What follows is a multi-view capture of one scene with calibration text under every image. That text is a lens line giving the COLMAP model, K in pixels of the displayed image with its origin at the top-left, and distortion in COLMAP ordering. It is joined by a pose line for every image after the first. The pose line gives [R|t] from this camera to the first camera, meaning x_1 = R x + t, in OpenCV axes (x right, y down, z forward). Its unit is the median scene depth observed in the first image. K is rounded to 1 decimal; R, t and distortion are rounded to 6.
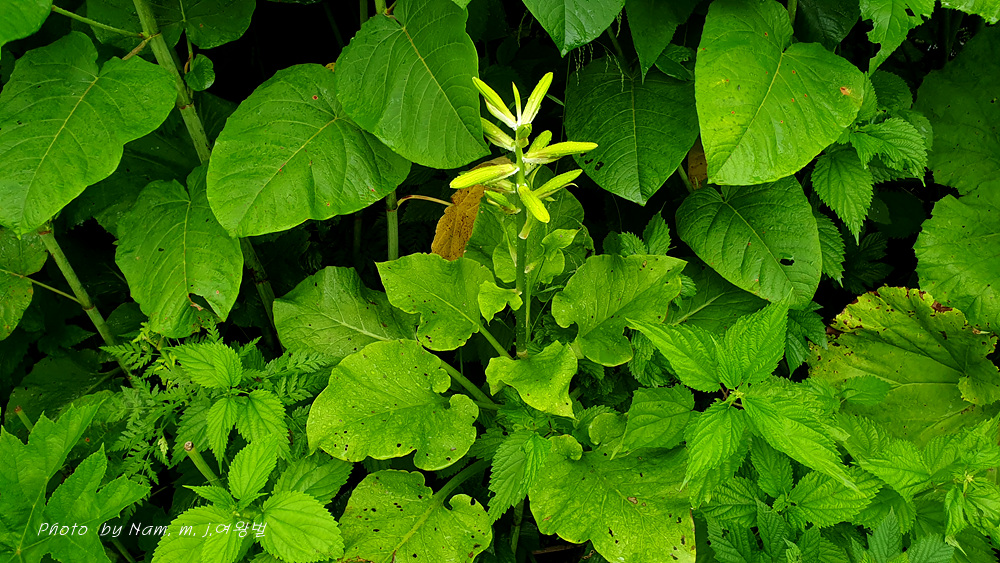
lens RADIAL K [[887.6, 0, 500.0], [0, 887.6, 281.5], [0, 0, 1]] dist [0.164979, -0.710130]
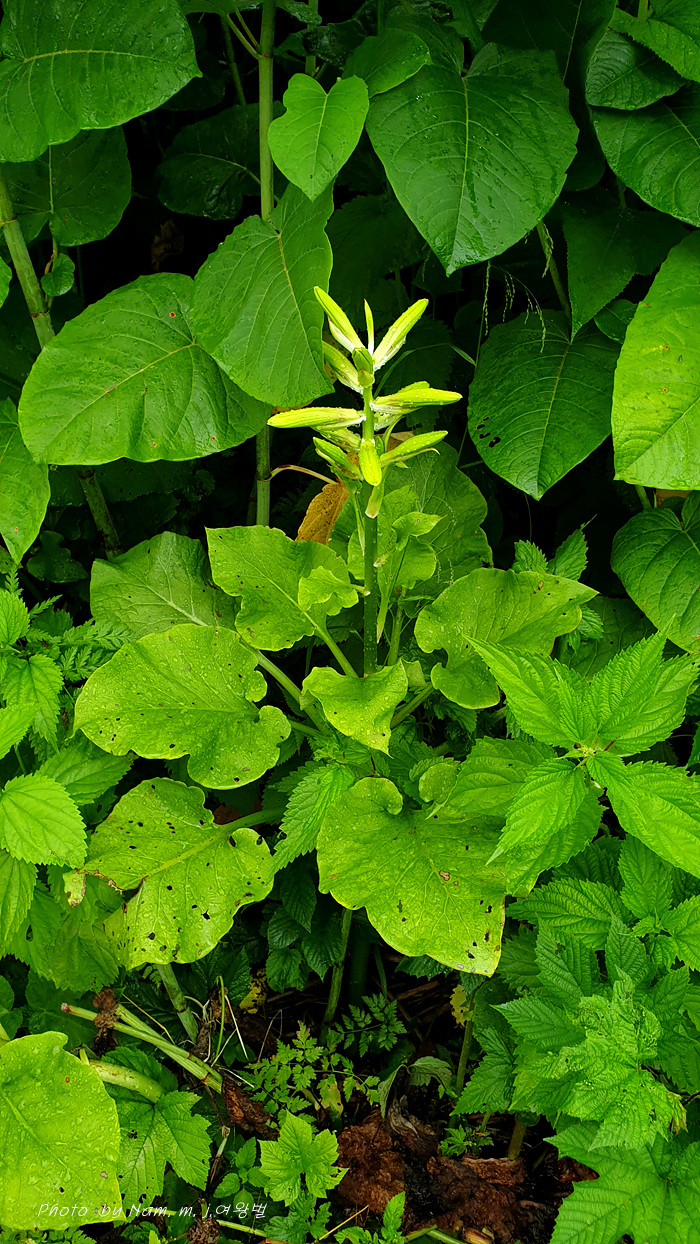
lens RADIAL K [[1104.1, 0, 349.3], [0, 1104.1, 661.8], [0, 0, 1]] dist [0.164979, -0.710130]
pose [[0.964406, 0.180501, -0.193236, 0.207505], [-0.181794, 0.983273, 0.011169, 0.065580], [0.192020, 0.024358, 0.981089, 0.049877]]
